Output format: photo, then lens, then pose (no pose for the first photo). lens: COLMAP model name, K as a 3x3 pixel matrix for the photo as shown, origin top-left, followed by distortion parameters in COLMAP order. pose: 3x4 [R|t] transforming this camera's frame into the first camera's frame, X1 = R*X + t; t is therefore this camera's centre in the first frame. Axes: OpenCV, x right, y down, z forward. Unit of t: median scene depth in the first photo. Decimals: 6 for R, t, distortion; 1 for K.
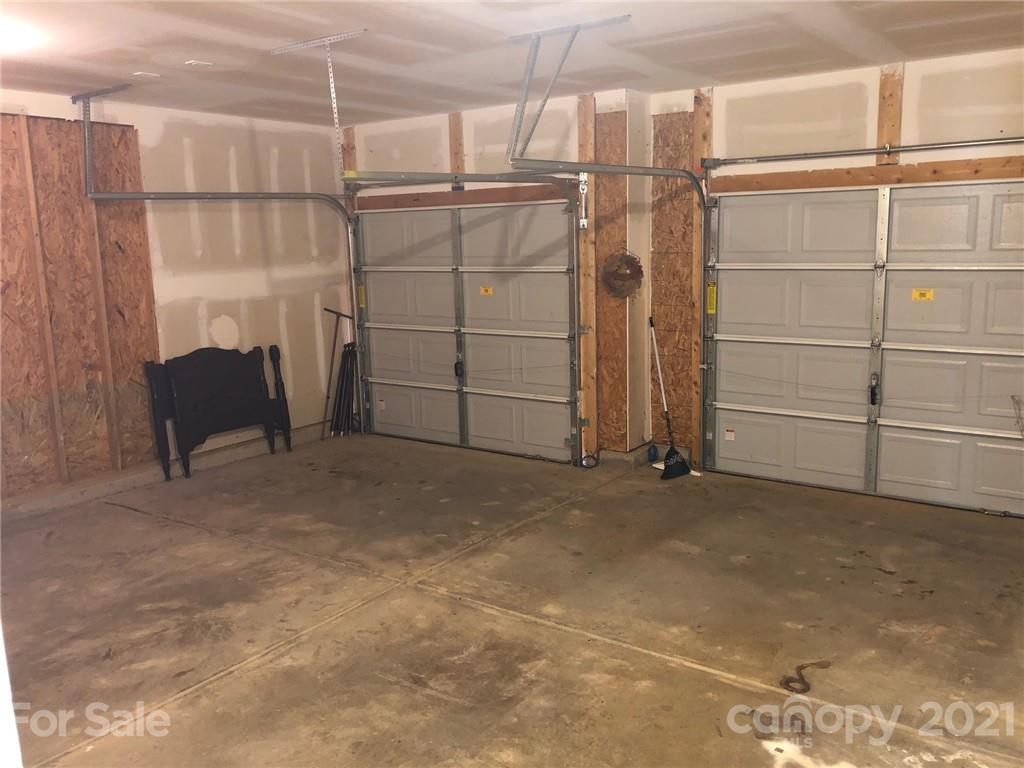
lens RADIAL K [[856.4, 0, 516.9], [0, 856.4, 382.1], [0, 0, 1]] dist [0.043903, -0.048842]
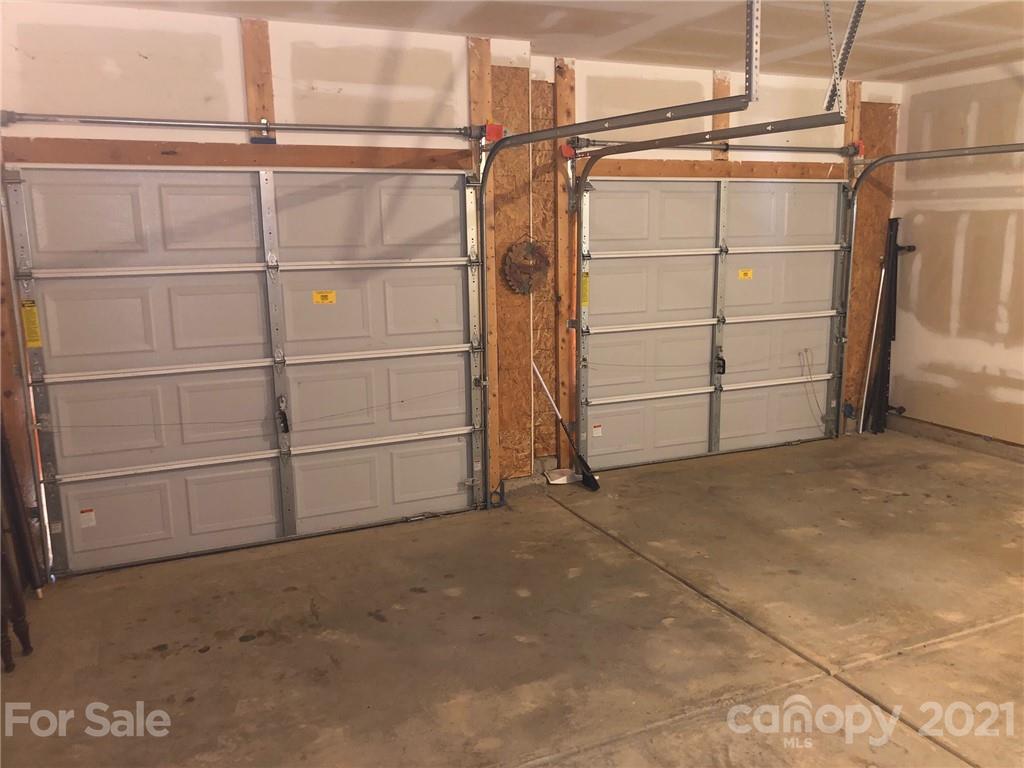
lens RADIAL K [[856.4, 0, 512.3], [0, 856.4, 382.7], [0, 0, 1]] dist [0.043903, -0.048842]
pose [[0.495925, -0.135846, 0.857674, -0.636838], [0.149332, 0.986315, 0.069874, -0.075879], [-0.855429, 0.093426, 0.509425, 0.616889]]
